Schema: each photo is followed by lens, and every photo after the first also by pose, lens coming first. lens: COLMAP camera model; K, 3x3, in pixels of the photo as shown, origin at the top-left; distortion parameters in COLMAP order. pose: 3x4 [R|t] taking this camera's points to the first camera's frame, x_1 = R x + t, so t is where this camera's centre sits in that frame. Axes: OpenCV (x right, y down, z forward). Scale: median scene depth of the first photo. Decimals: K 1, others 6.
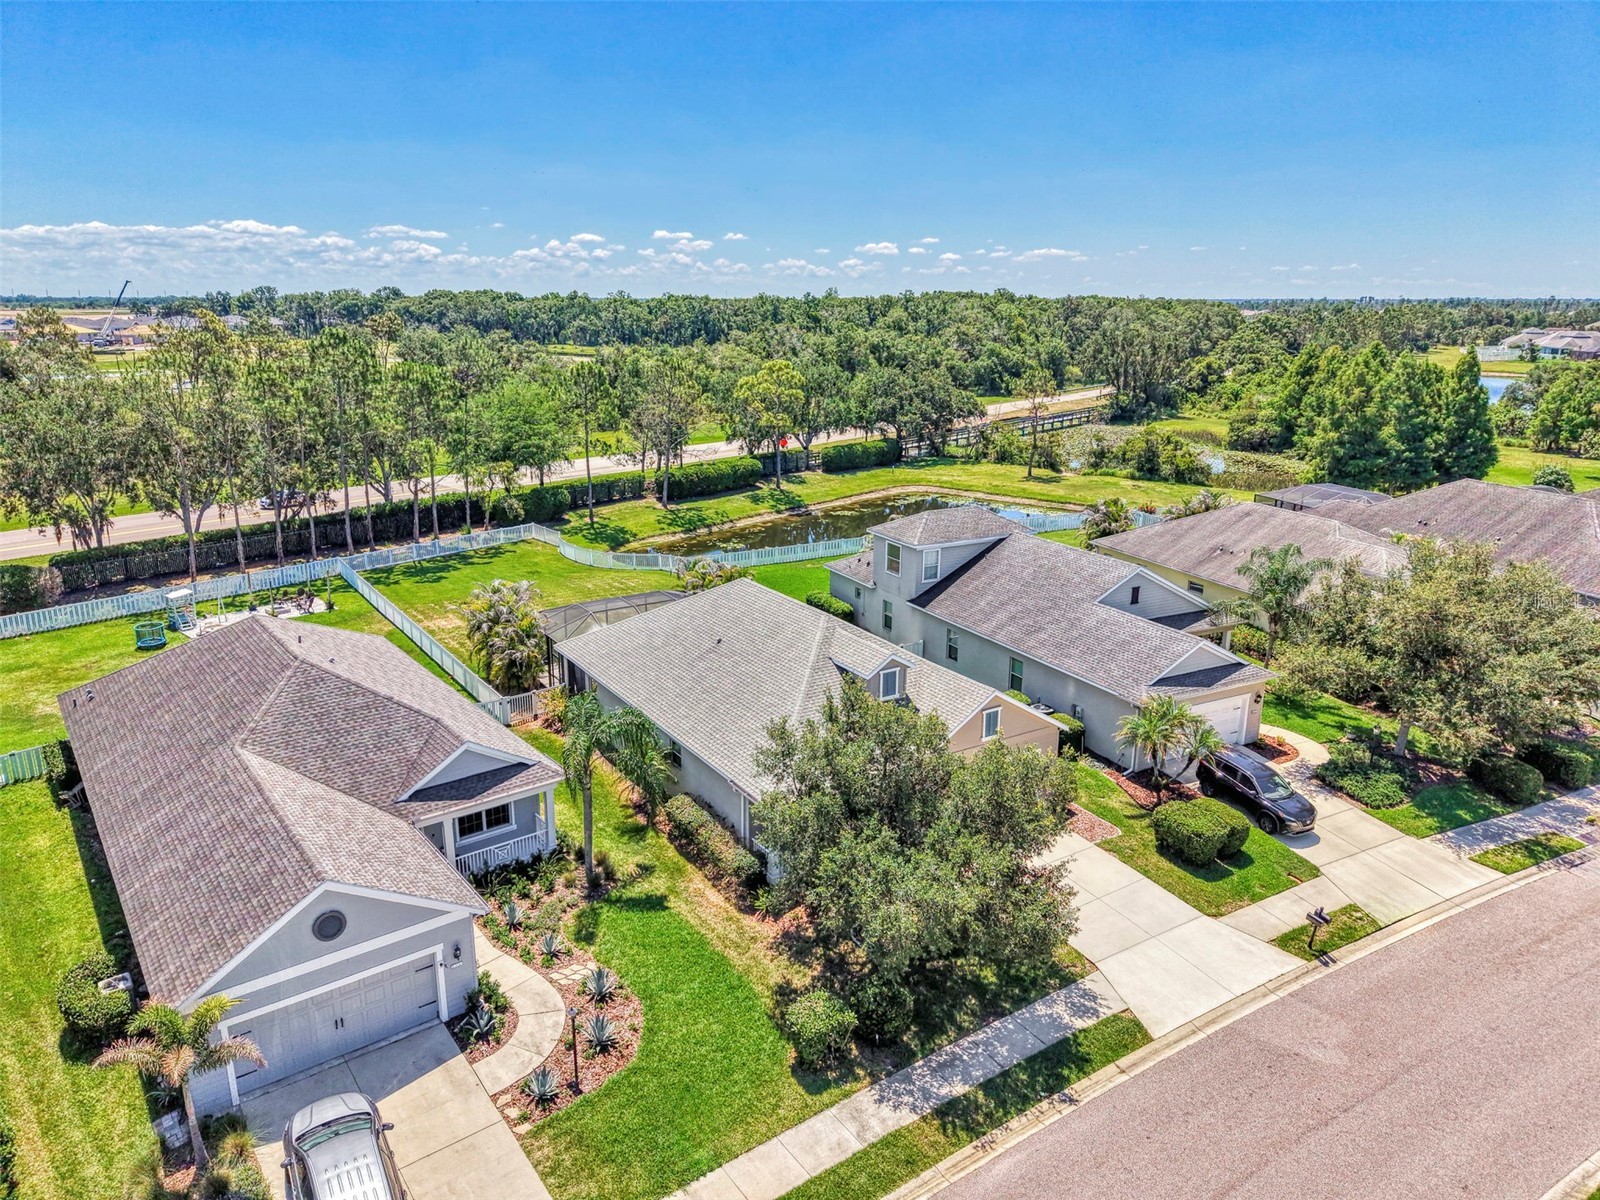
lens RADIAL K [[1079.1, 0, 799.3], [0, 1079.1, 603.6], [0, 0, 1]] dist [0.019106, -0.022240]
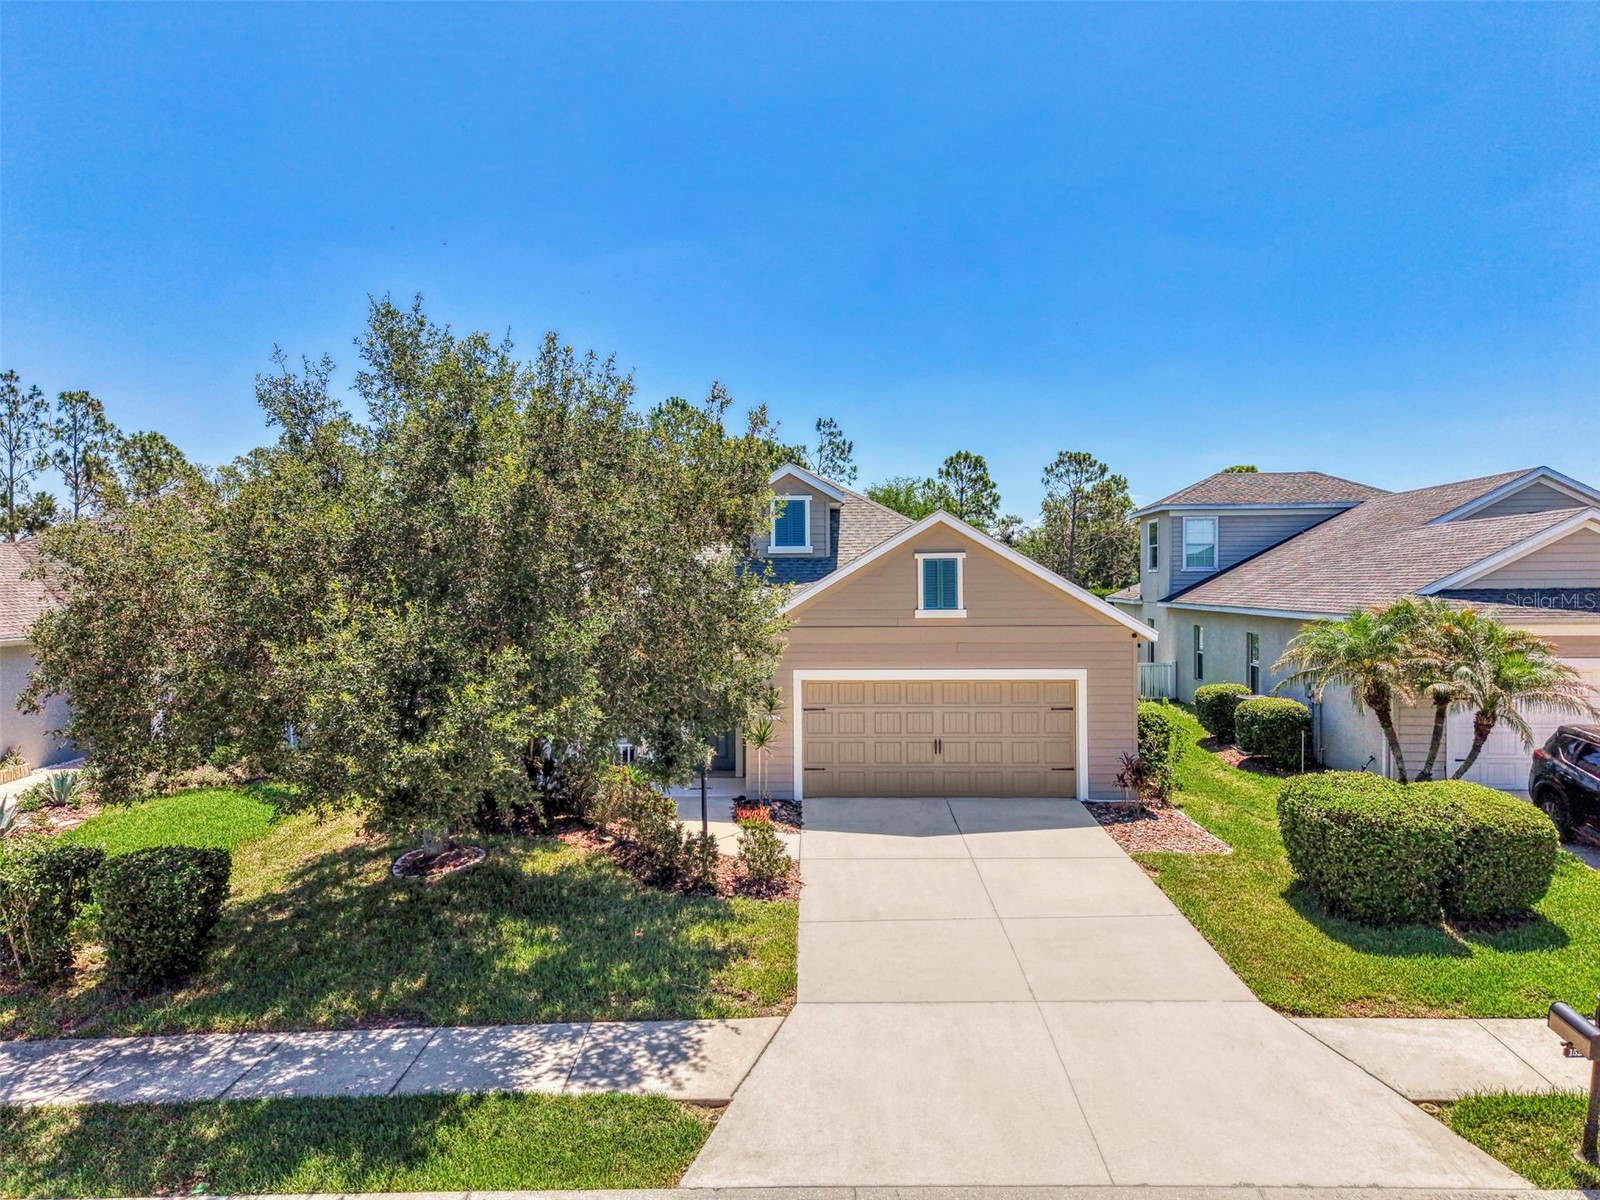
lens RADIAL K [[1079.1, 0, 796.7], [0, 1079.1, 598.2], [0, 0, 1]] dist [0.019106, -0.022240]
pose [[0.835300, -0.003764, -0.549781, 0.502707], [-0.136511, 0.967242, -0.214027, 0.295919], [0.532577, 0.253828, 0.807424, 0.715328]]
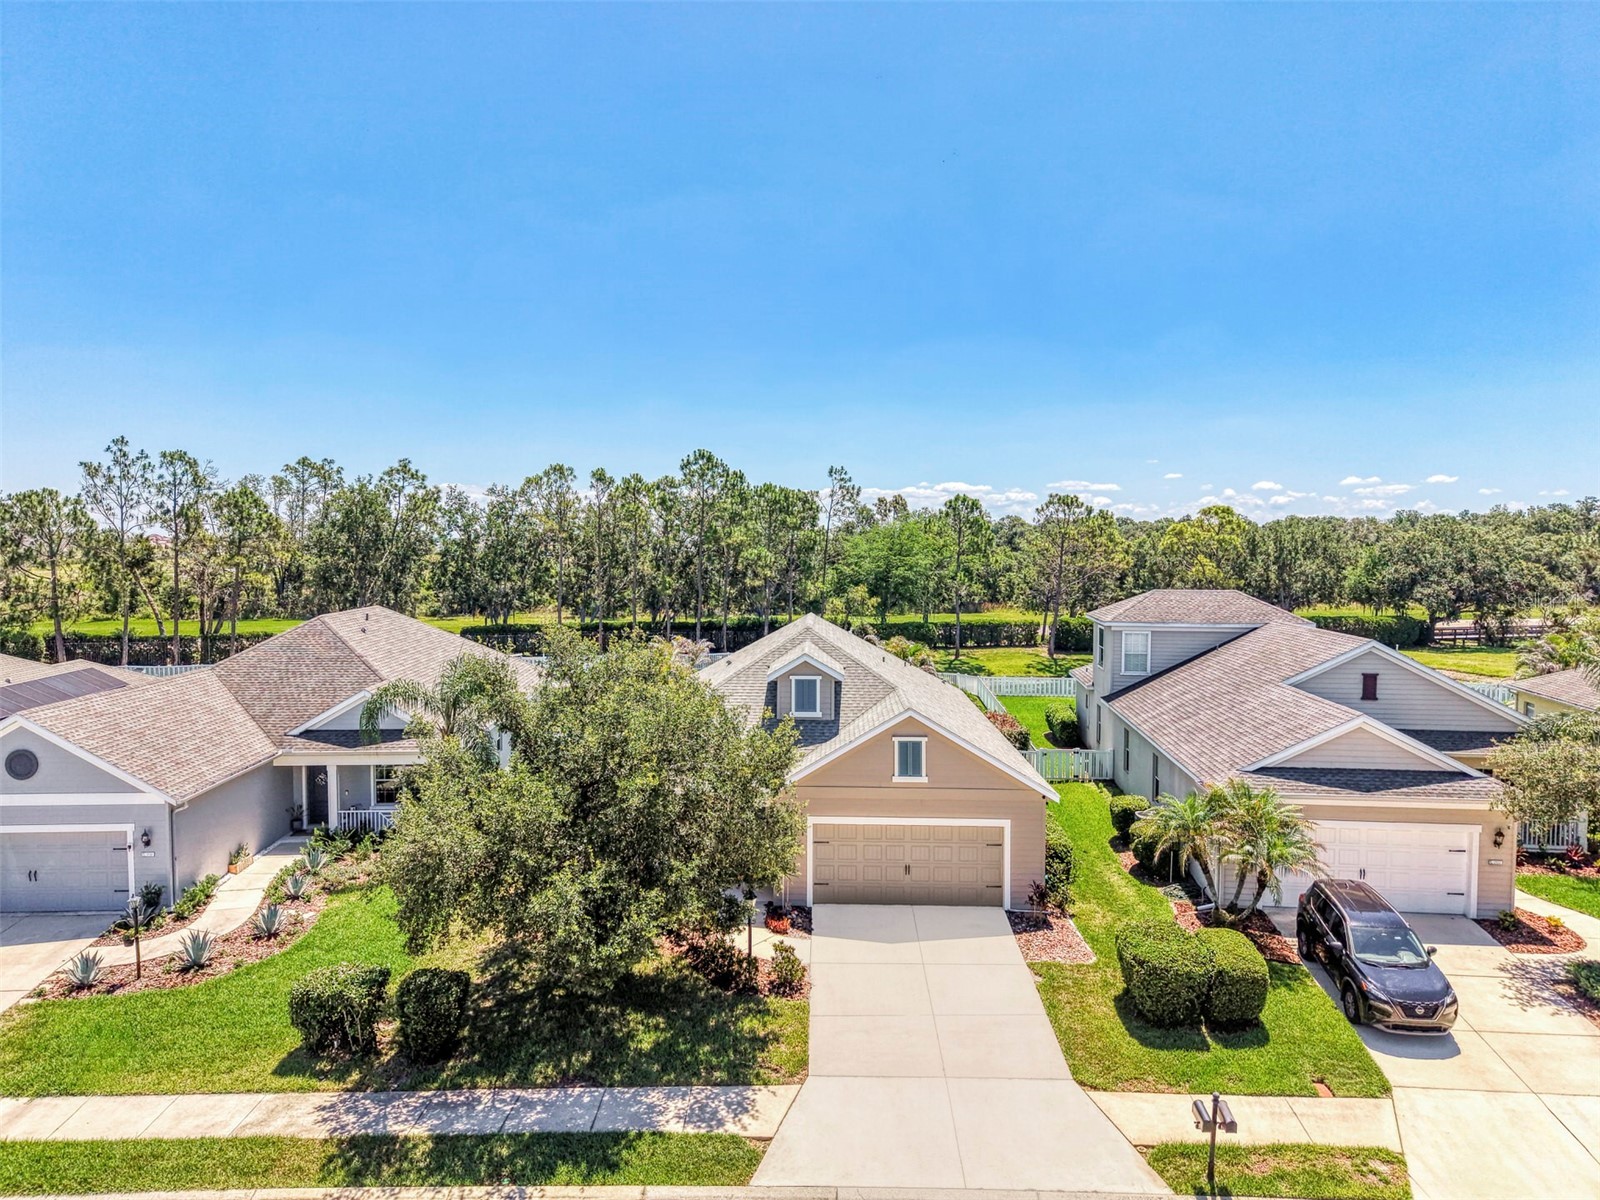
lens RADIAL K [[1079.1, 0, 795.7], [0, 1079.1, 599.1], [0, 0, 1]] dist [0.019106, -0.022240]
pose [[0.828980, 0.024987, -0.558720, 0.651993], [-0.149817, 0.972413, -0.178798, 0.186371], [0.538839, 0.231926, 0.809854, 0.445851]]
